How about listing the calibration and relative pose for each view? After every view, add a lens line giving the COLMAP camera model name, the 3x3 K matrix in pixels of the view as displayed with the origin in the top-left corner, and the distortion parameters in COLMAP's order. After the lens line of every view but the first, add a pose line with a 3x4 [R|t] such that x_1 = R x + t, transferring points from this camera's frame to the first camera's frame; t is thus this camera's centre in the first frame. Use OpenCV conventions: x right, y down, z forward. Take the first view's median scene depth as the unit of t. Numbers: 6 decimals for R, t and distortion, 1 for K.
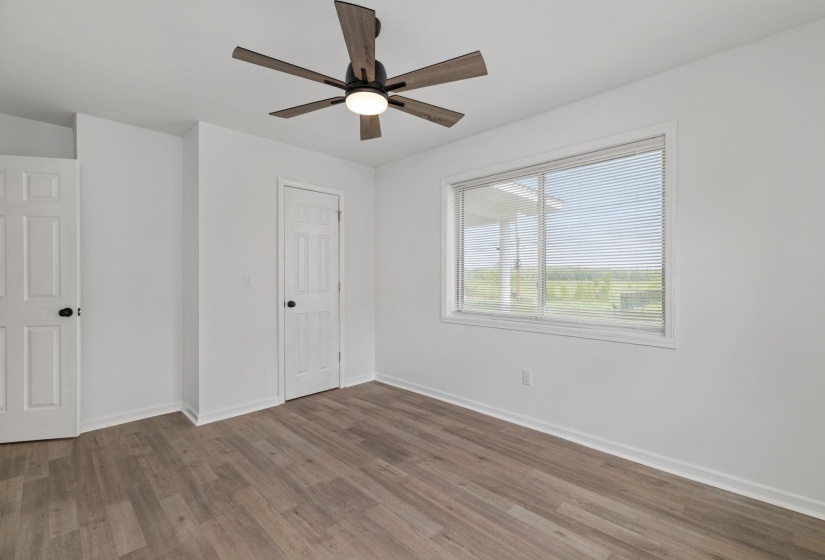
lens RADIAL K [[367.0, 0, 418.4], [0, 367.0, 278.6], [0, 0, 1]] dist [0.006585, -0.000432]
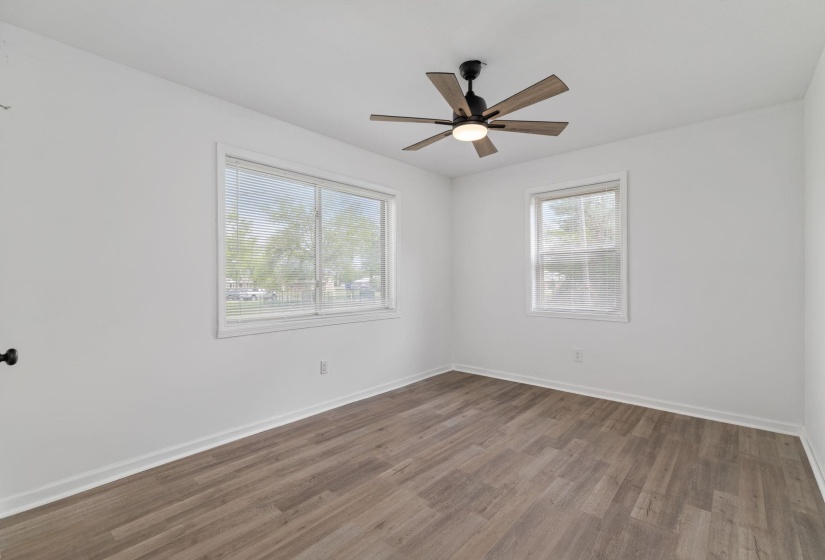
lens RADIAL K [[367.0, 0, 418.4], [0, 367.0, 278.6], [0, 0, 1]] dist [0.006585, -0.000432]
pose [[-0.061179, 0.000990, 0.998126, -1.012692], [0.008726, 0.999962, -0.000457, 0.003776], [-0.998089, 0.008681, -0.061185, 0.944617]]
